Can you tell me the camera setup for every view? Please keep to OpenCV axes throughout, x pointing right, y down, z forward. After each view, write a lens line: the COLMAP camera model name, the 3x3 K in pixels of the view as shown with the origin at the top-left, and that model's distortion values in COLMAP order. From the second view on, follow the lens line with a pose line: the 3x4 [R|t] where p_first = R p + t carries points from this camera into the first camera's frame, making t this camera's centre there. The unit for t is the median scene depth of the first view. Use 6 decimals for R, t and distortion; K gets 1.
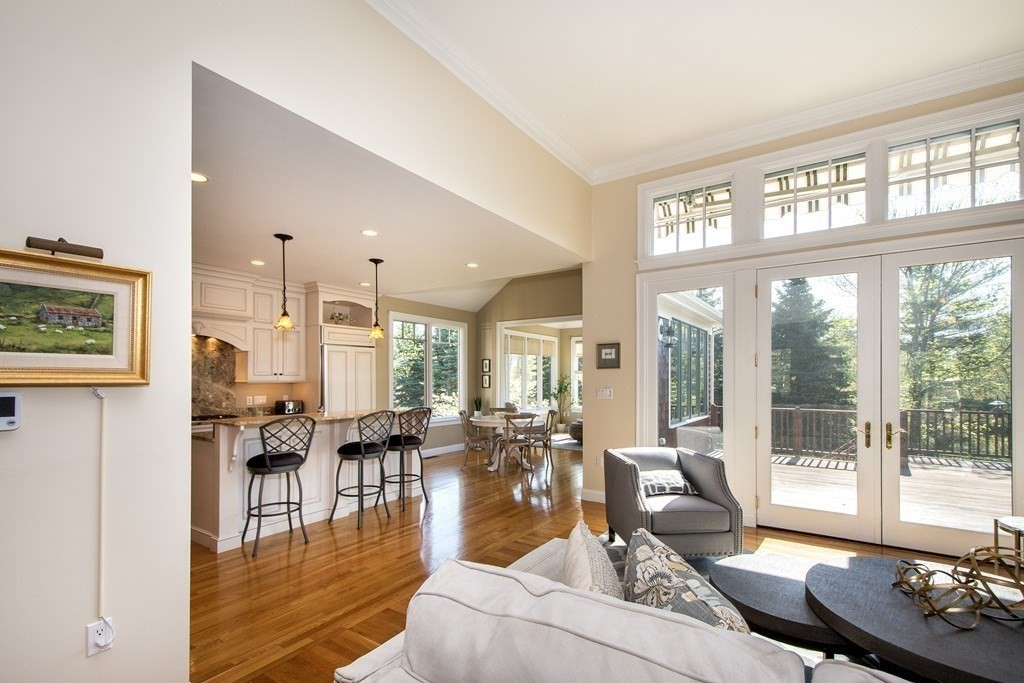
lens RADIAL K [[458.1, 0, 508.7], [0, 458.1, 374.2], [0, 0, 1]] dist [-0.000414, -0.007124]
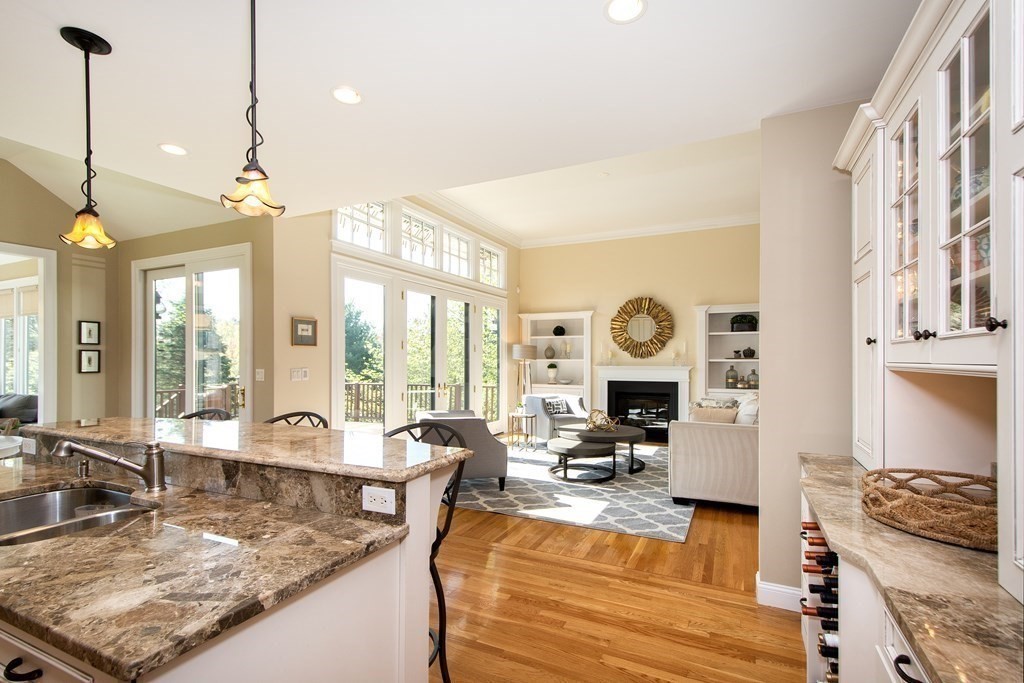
lens RADIAL K [[454.5, 0, 505.7], [0, 454.5, 358.1], [0, 0, 1]] dist [0.019552, 0.000000]
pose [[-0.130158, 0.007483, 0.991465, -0.714767], [-0.008715, 0.999924, -0.008691, 0.015104], [-0.991455, -0.009772, -0.130083, 0.711162]]
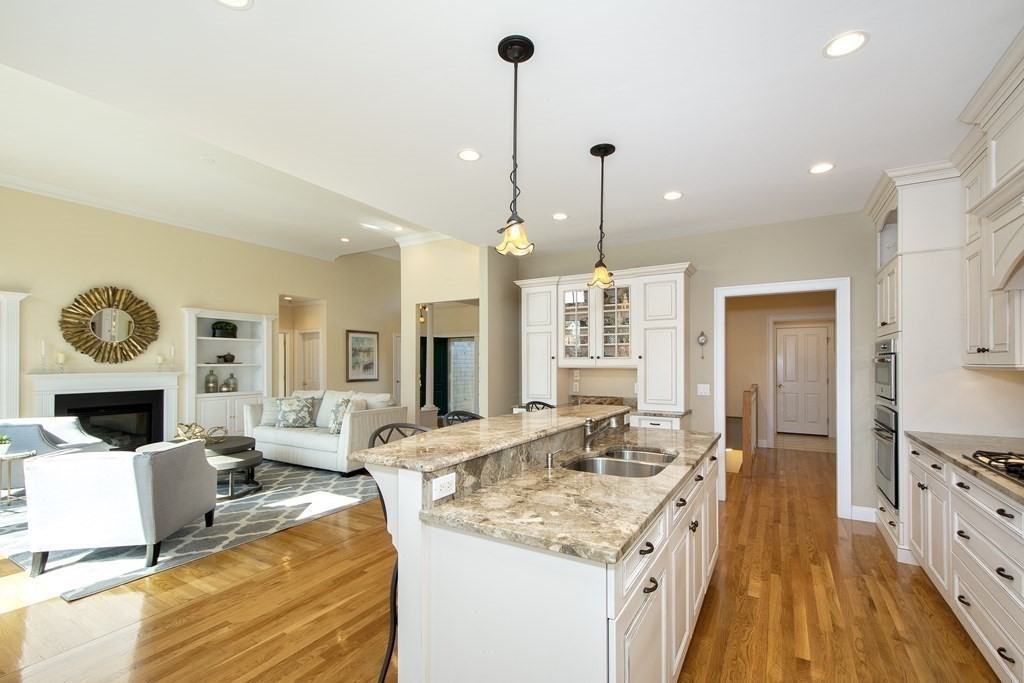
lens RADIAL K [[461.2, 0, 512.5], [0, 461.2, 362.4], [0, 0, 1]] dist [0.000720, 0.000032]
pose [[-0.998112, 0.004159, -0.061275, -0.263503], [0.004833, 0.999929, -0.010863, 0.015550], [0.061226, -0.011139, -0.998062, 1.373569]]
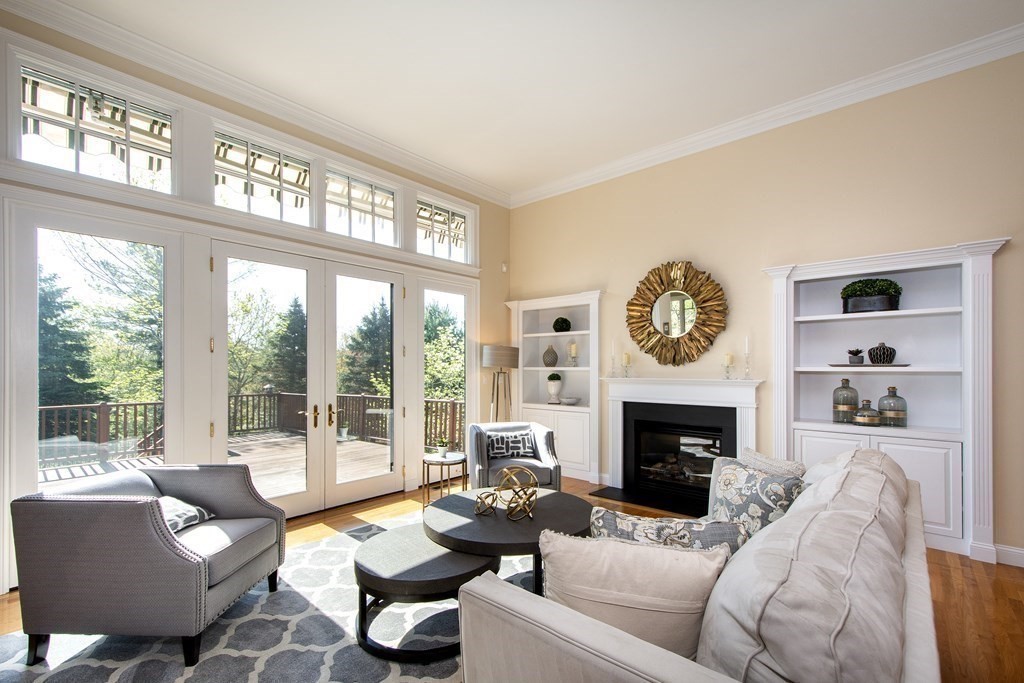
lens RADIAL K [[450.7, 0, 516.3], [0, 450.7, 364.3], [0, 0, 1]] dist [0.019686, -0.000053]
pose [[0.116856, 0.007852, 0.993118, -0.190946], [-0.007688, 0.999946, -0.007001, 0.005100], [-0.993119, -0.006817, 0.116910, 0.268756]]
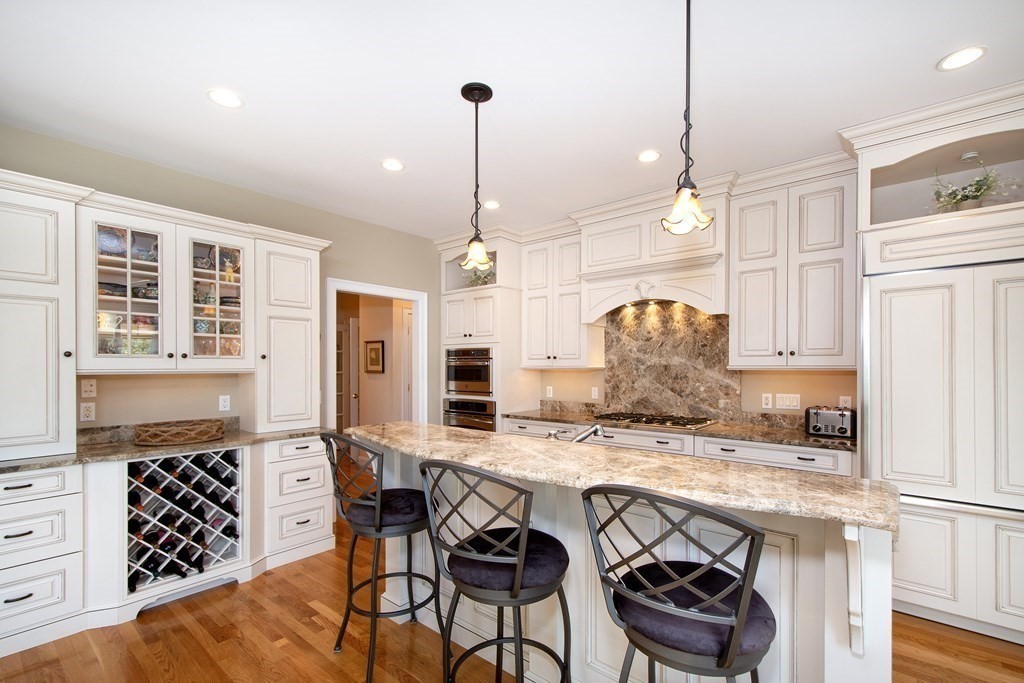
lens RADIAL K [[456.4, 0, 558.9], [0, 456.4, 369.4], [0, 0, 1]] dist [0.009692, 0.000101]
pose [[-0.054631, 0.012726, -0.998426, 0.020248], [0.010166, 0.999874, 0.012188, 0.010580], [0.998455, -0.009484, -0.054753, 0.939484]]
